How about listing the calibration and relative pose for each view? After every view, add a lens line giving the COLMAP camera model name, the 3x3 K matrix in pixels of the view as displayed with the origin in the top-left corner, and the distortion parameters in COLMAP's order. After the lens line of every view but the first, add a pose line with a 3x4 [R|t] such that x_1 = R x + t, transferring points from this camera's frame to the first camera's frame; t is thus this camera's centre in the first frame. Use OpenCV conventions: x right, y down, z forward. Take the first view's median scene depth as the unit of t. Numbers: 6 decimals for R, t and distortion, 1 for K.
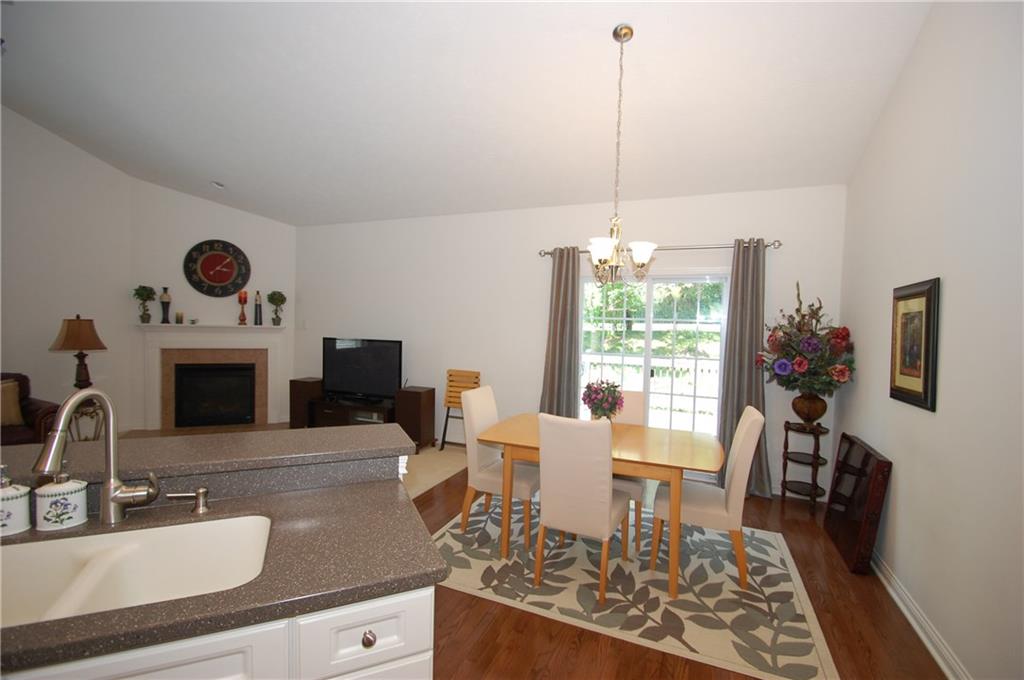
lens RADIAL K [[455.9, 0, 510.6], [0, 455.9, 337.8], [0, 0, 1]] dist [-0.000197, -0.000143]
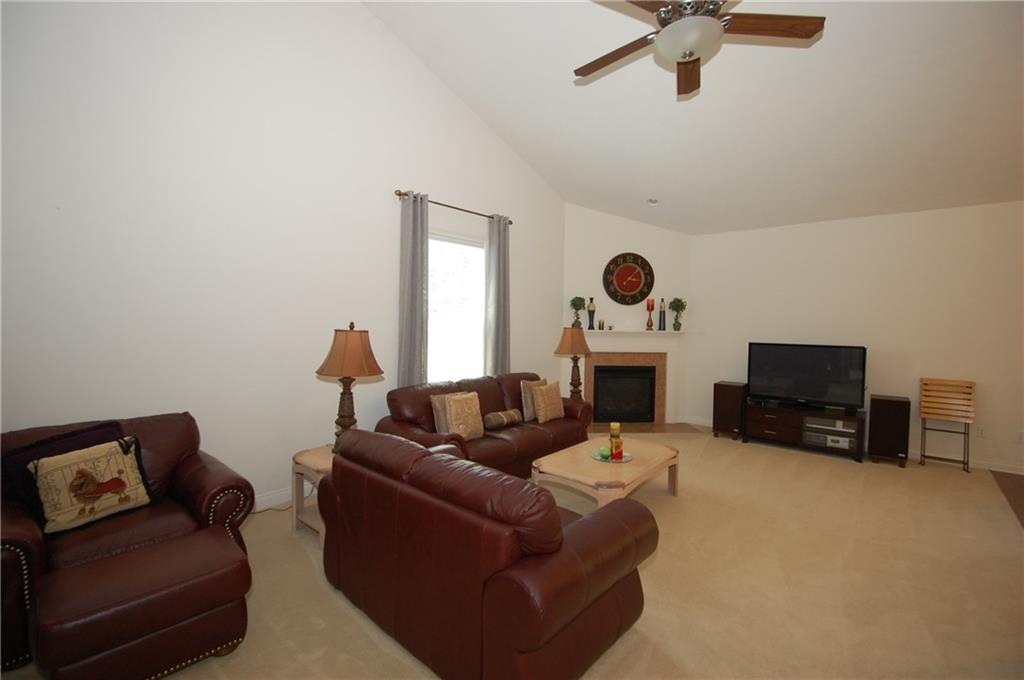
lens RADIAL K [[455.9, 0, 510.6], [0, 455.9, 337.8], [0, 0, 1]] dist [-0.000197, -0.000143]
pose [[0.948132, -0.001427, -0.317875, -0.574666], [0.001560, 0.999999, 0.000164, -0.011884], [0.317874, -0.000651, 0.948133, -0.127401]]
